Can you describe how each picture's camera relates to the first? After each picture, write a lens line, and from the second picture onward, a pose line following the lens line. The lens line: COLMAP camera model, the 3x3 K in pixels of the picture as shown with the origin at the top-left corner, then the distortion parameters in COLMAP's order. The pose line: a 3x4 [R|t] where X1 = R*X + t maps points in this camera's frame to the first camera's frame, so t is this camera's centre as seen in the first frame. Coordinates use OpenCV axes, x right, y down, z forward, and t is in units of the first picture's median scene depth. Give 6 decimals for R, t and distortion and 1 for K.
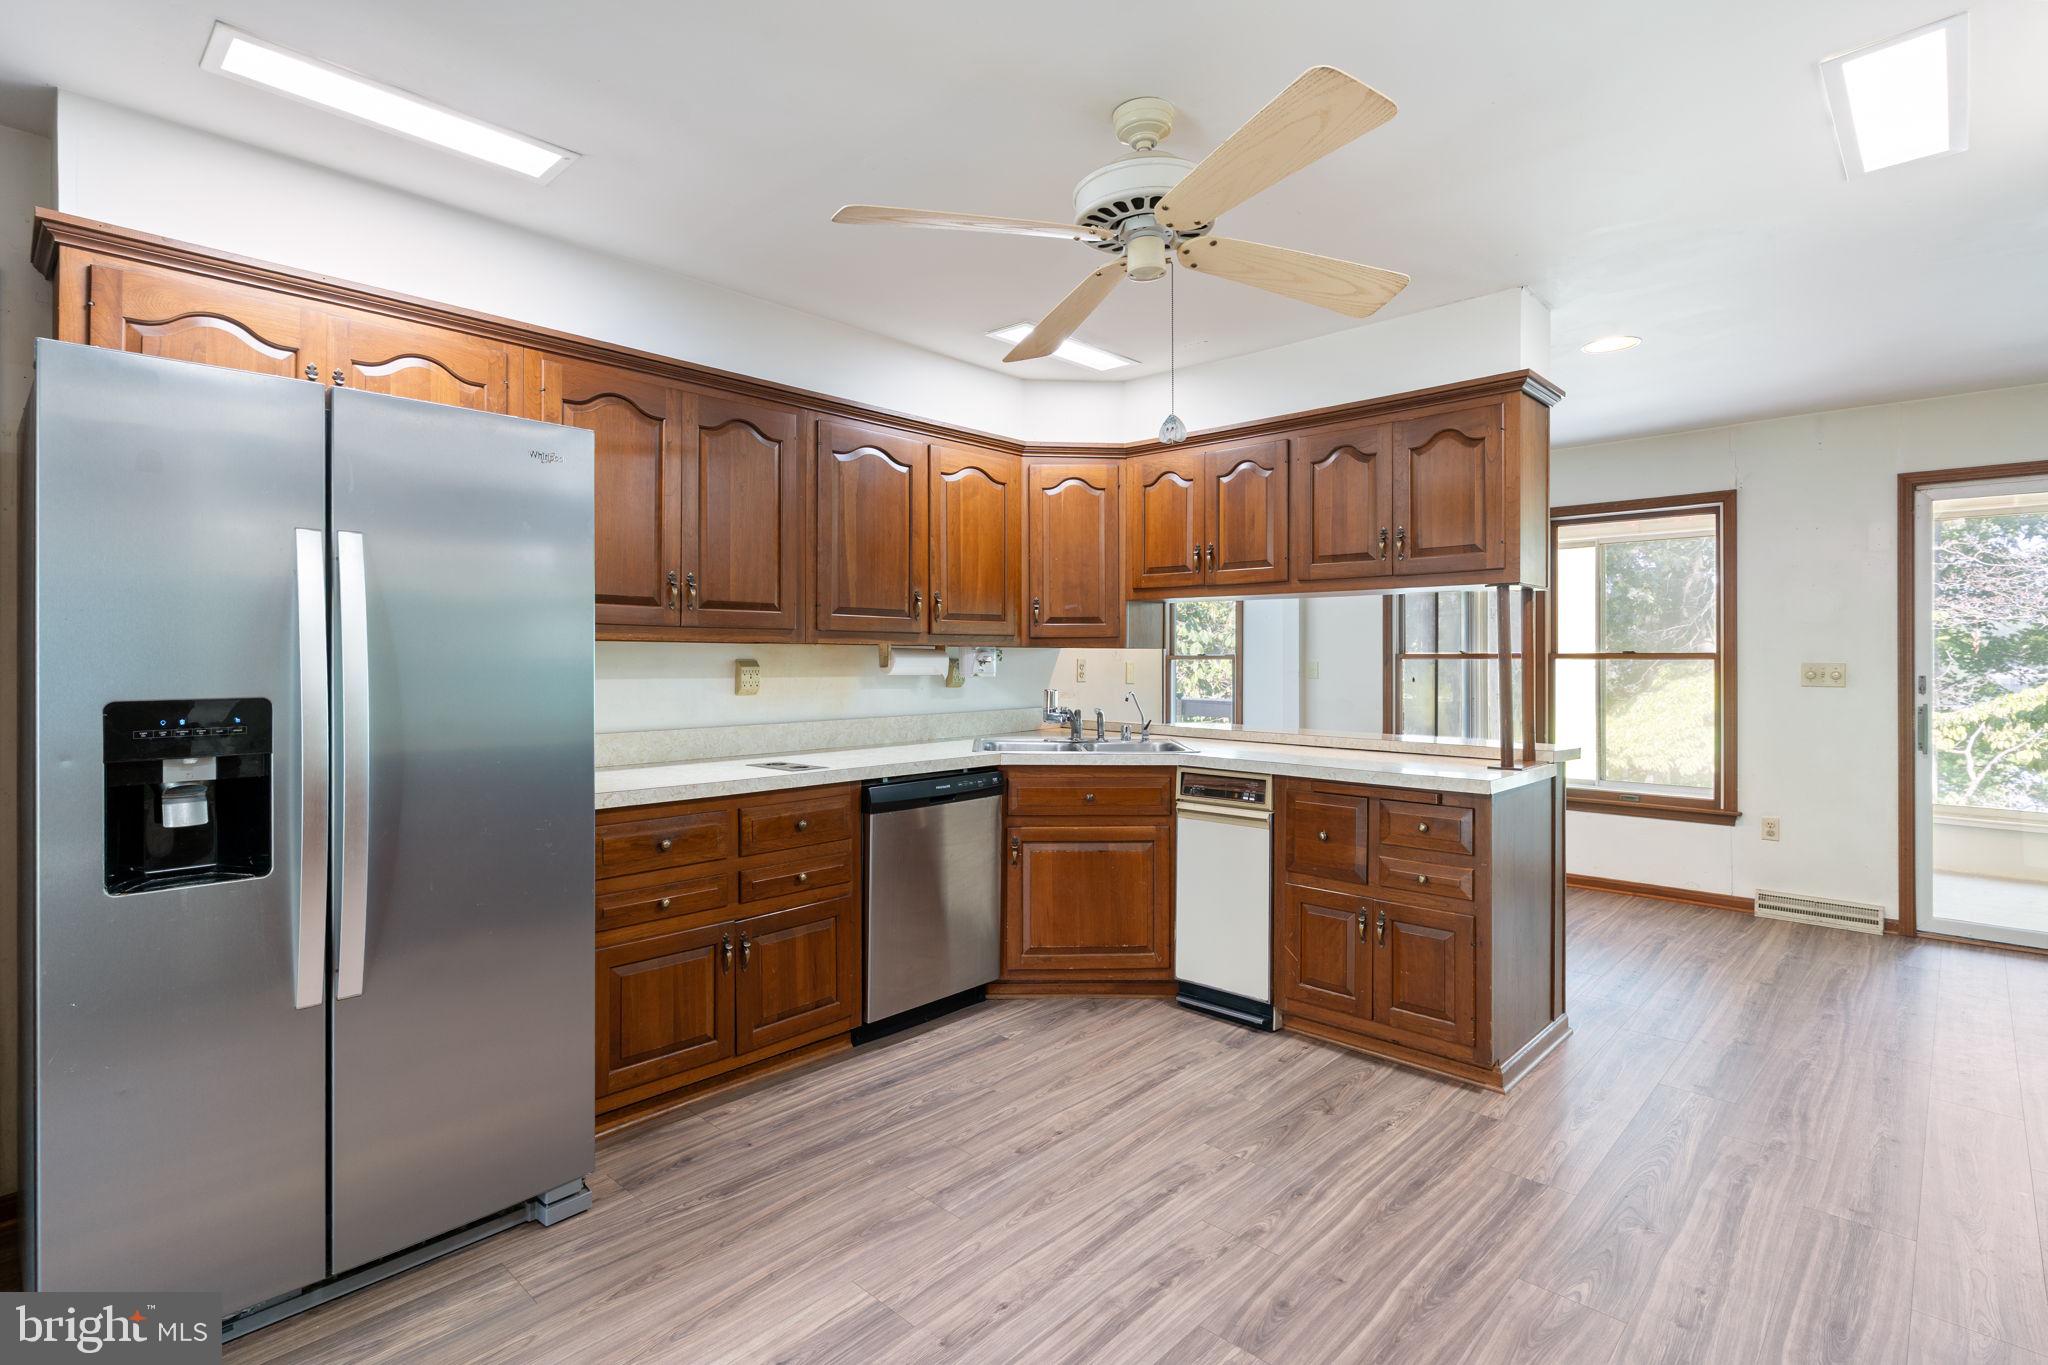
lens RADIAL K [[984.5, 0, 1014.5], [0, 984.5, 670.0], [0, 0, 1]] dist [-0.001932, -0.002388]
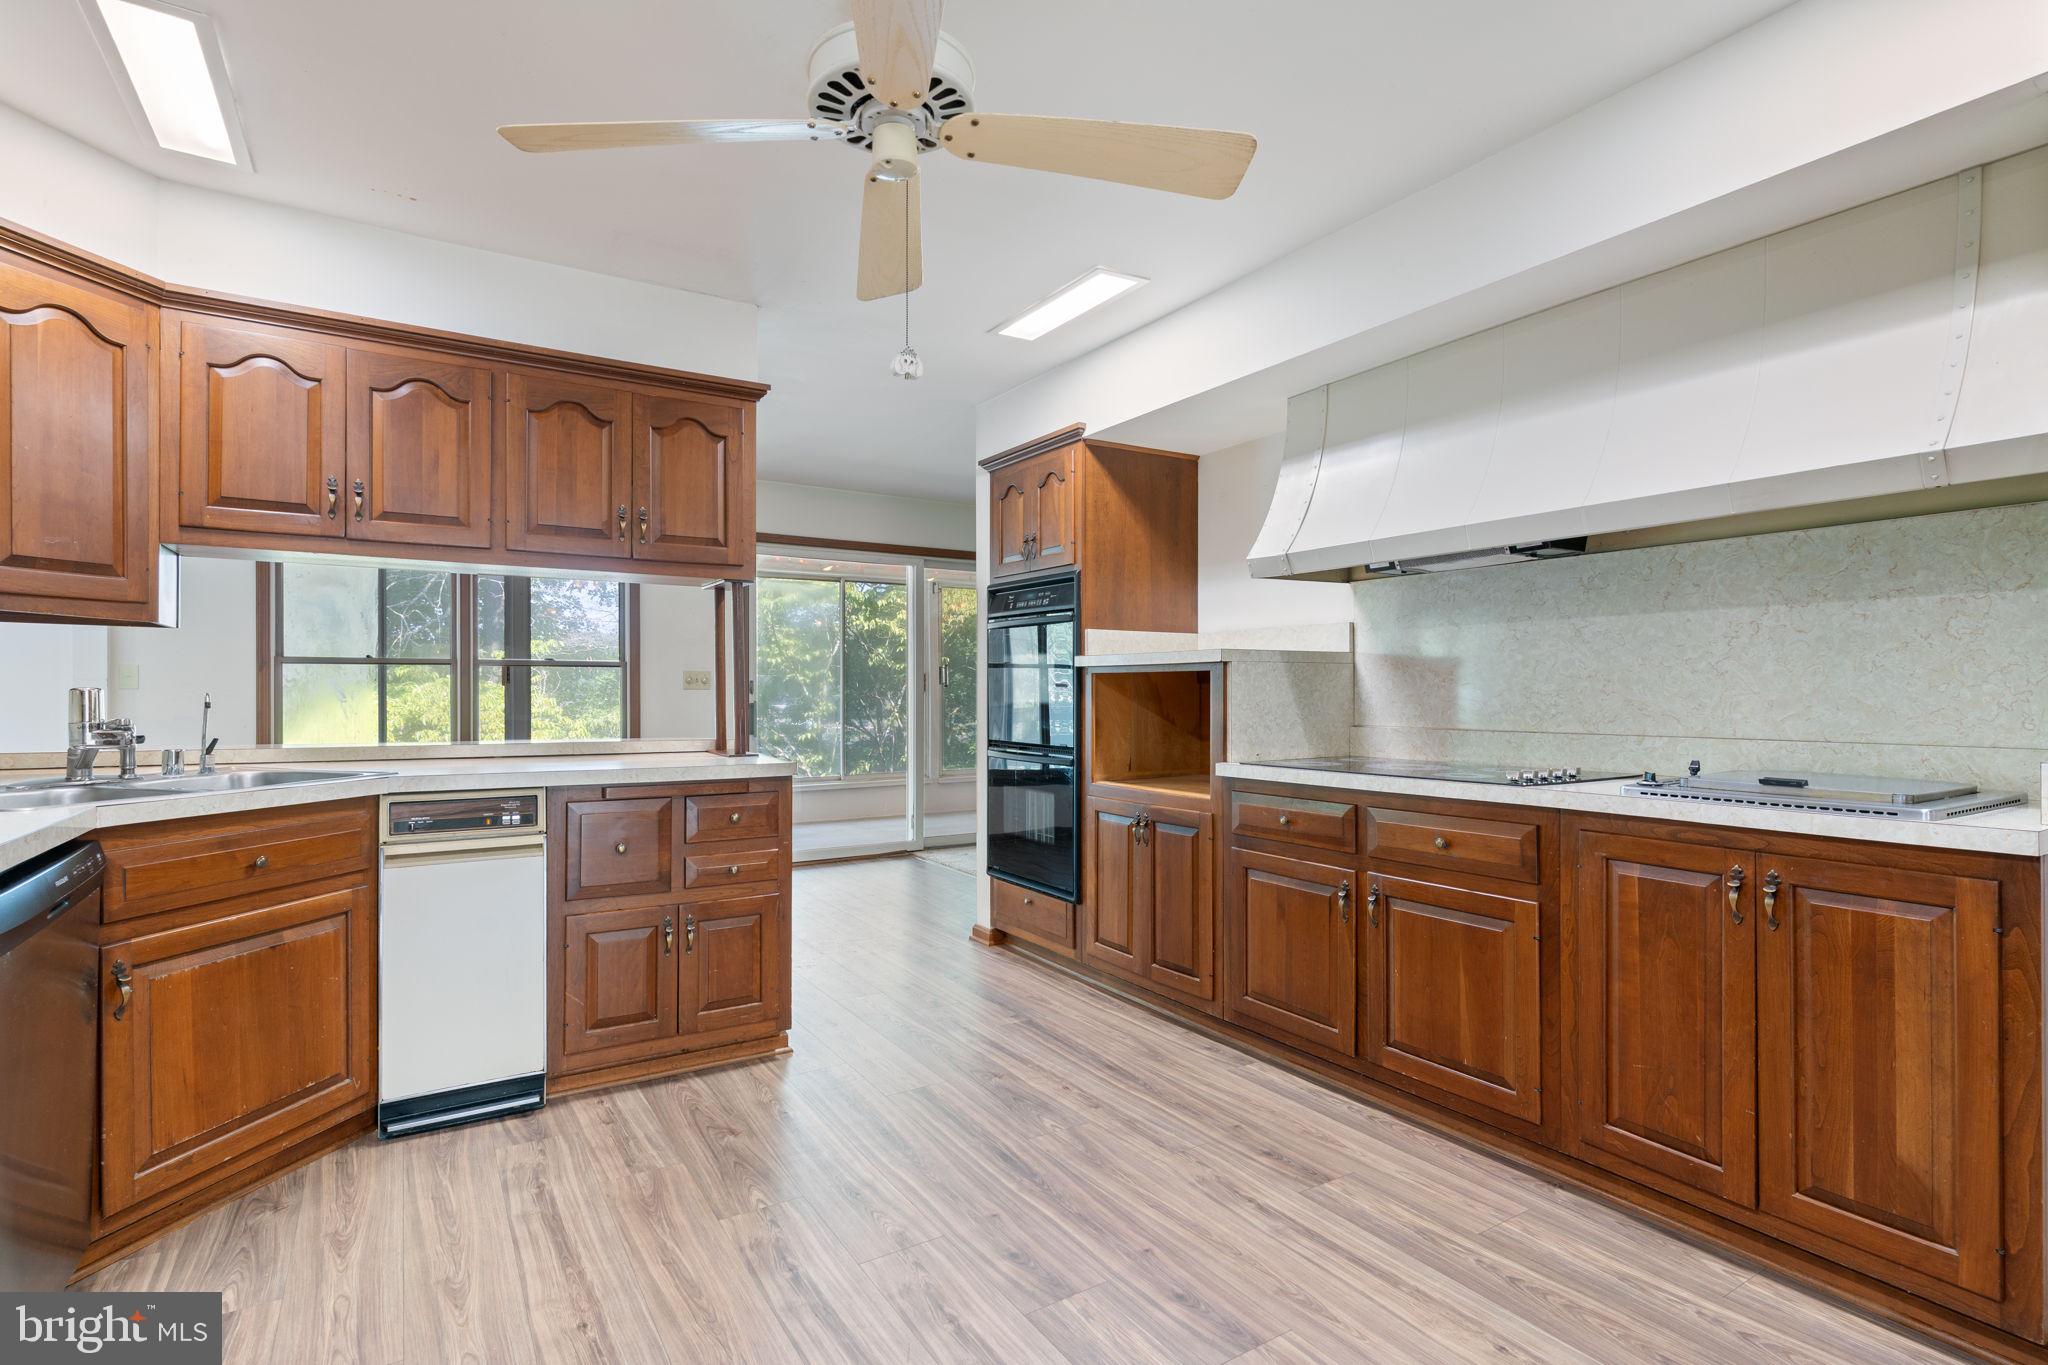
lens RADIAL K [[984.5, 0, 1014.9], [0, 984.5, 683.7], [0, 0, 1]] dist [-0.001932, -0.002388]
pose [[0.238717, -0.002407, 0.971086, -0.425642], [0.003731, 0.999992, 0.001562, 0.021334], [-0.971082, 0.003250, 0.238724, 0.429395]]
